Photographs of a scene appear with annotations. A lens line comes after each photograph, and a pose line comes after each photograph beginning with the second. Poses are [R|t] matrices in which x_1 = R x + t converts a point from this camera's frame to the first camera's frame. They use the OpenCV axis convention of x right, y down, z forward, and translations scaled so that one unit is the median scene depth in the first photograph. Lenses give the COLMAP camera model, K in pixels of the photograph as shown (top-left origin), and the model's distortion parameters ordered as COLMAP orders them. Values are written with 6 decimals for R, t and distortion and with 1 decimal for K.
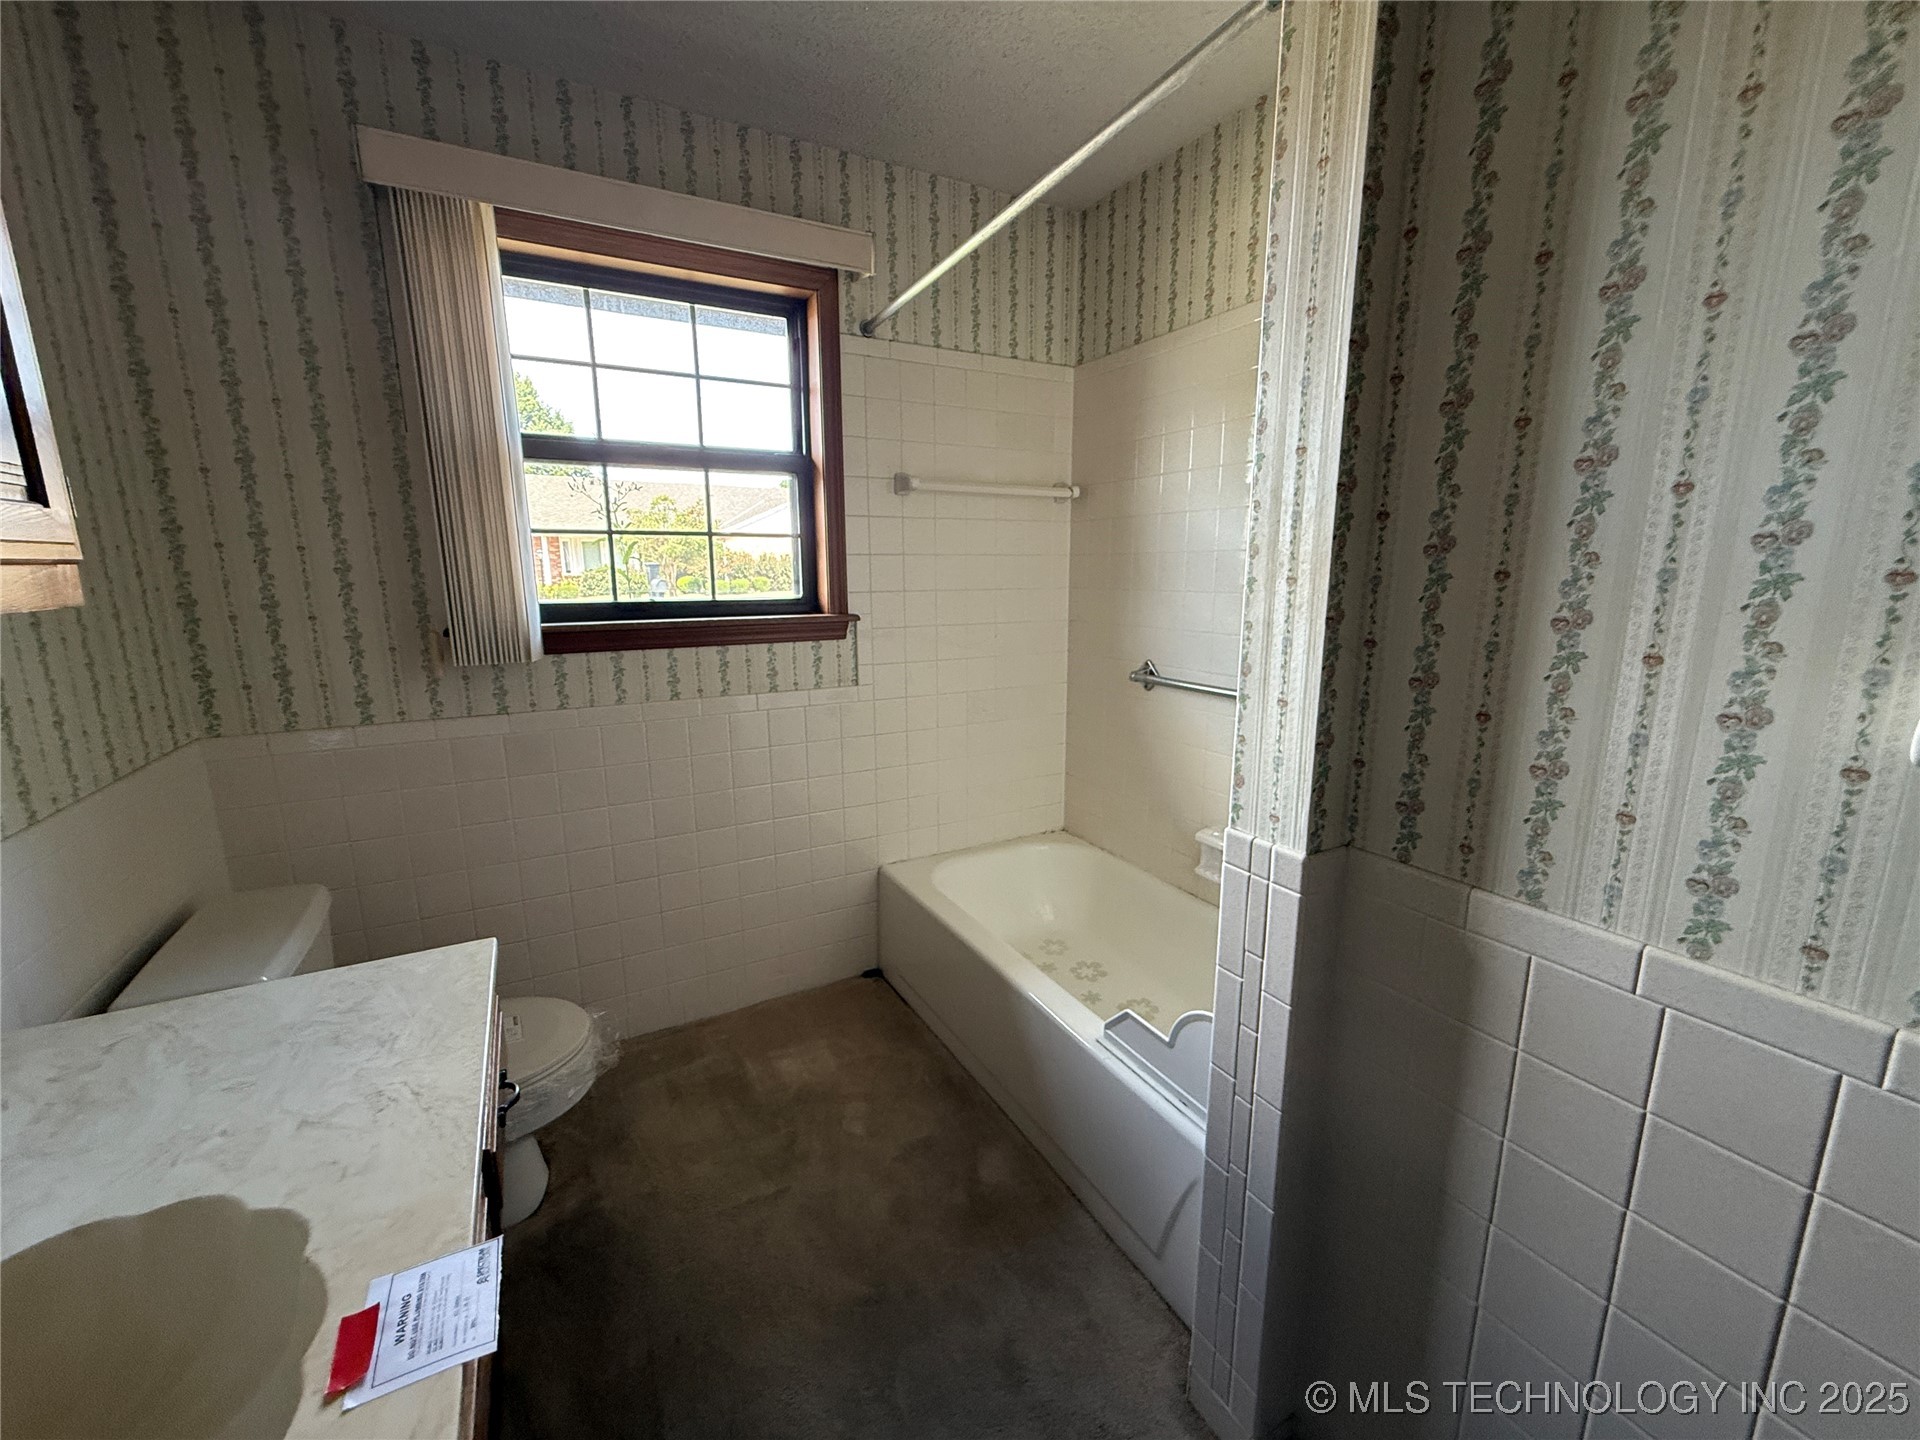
lens RADIAL K [[766.6, 0, 959.4], [0, 766.6, 721.8], [0, 0, 1]] dist [-0.003496, 0.000203]
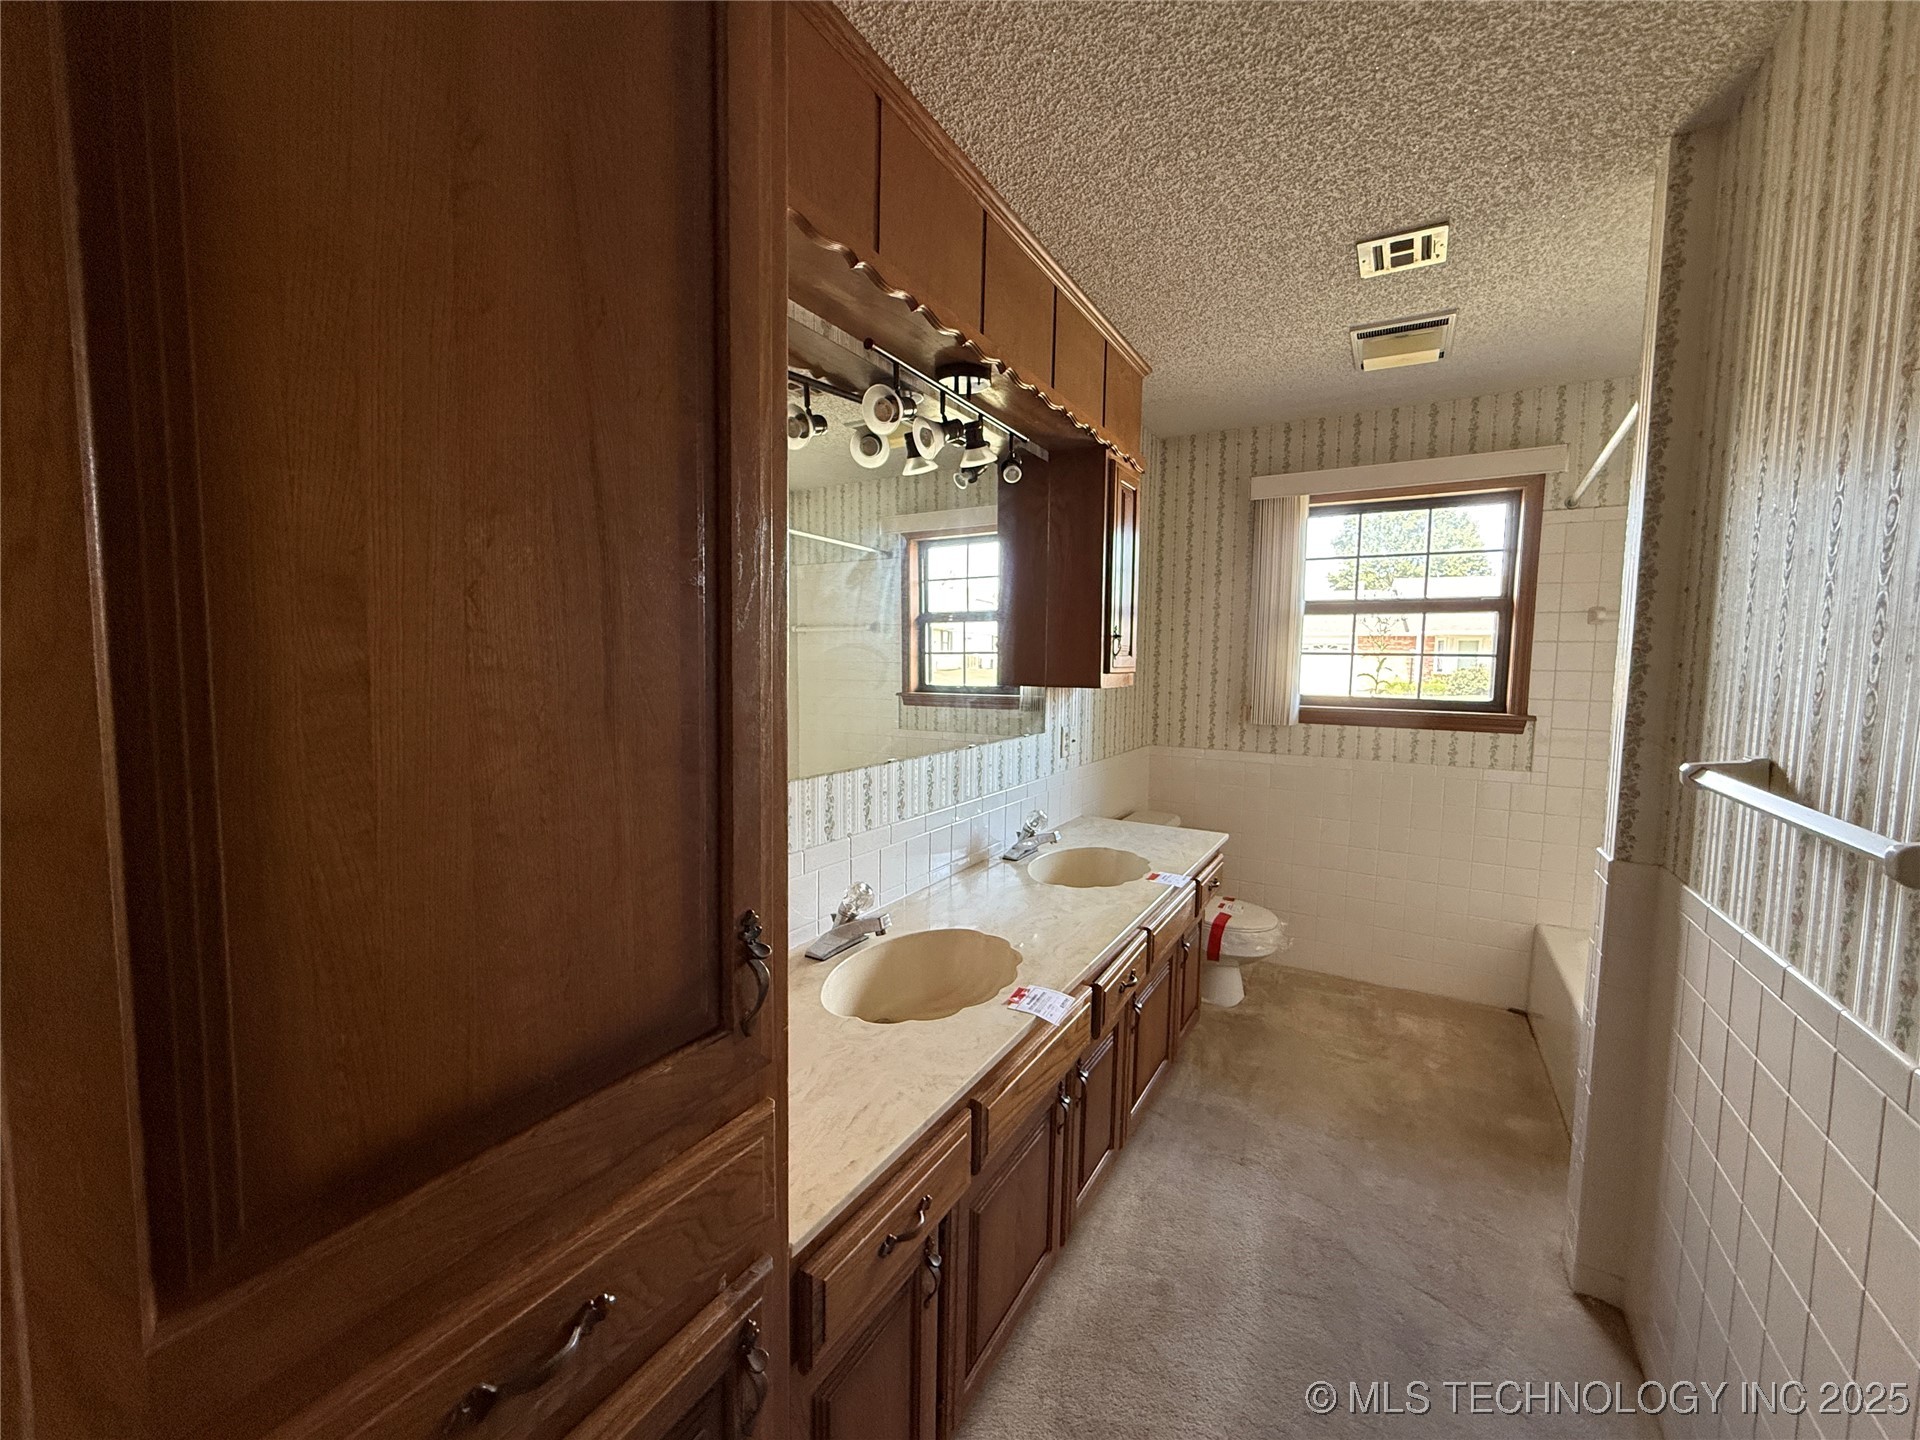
lens RADIAL K [[766.6, 0, 959.9], [0, 766.6, 719.4], [0, 0, 1]] dist [-0.003496, 0.000203]
pose [[0.508270, 0.077291, -0.857723, 0.524827], [-0.185766, 0.982357, -0.021559, 0.079790], [0.840924, 0.170293, 0.513660, -0.518543]]
